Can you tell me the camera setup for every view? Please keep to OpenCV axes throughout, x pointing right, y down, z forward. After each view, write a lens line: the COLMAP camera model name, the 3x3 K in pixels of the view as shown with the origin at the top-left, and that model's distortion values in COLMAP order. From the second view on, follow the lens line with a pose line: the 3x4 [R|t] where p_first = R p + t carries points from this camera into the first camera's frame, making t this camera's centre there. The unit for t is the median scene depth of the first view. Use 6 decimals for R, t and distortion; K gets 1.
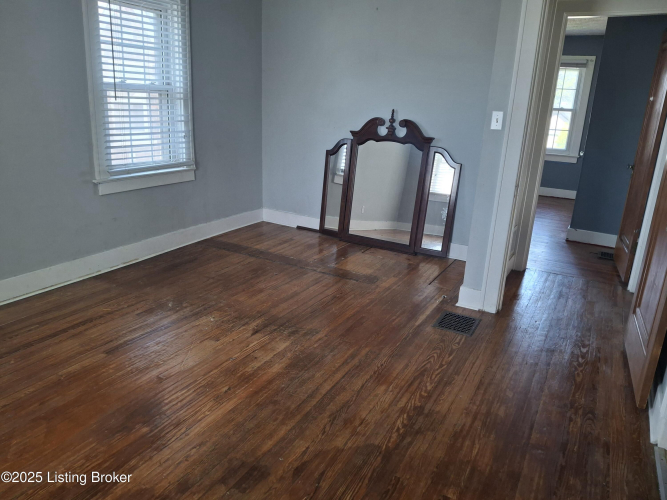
lens RADIAL K [[497.7, 0, 333.2], [0, 497.7, 249.3], [0, 0, 1]] dist [0.004147, 0.001340]
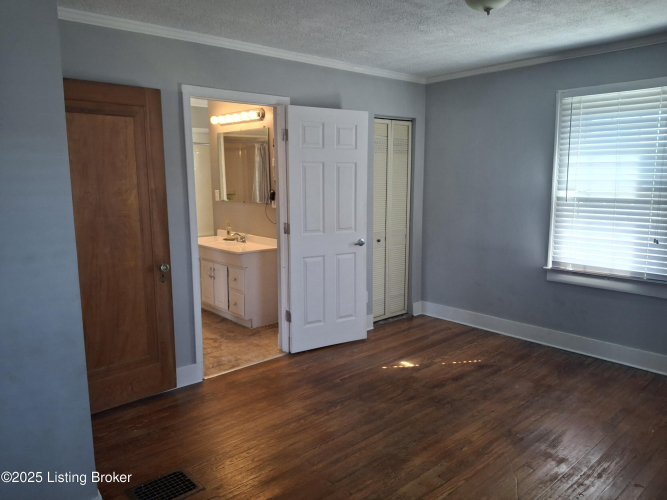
lens RADIAL K [[497.7, 0, 333.1], [0, 497.7, 250.1], [0, 0, 1]] dist [0.004147, 0.001340]
pose [[-0.944670, -0.092036, 0.314845, -0.251653], [0.053779, 0.903387, 0.425441, -0.640965], [-0.323583, 0.418833, -0.848453, 1.894868]]
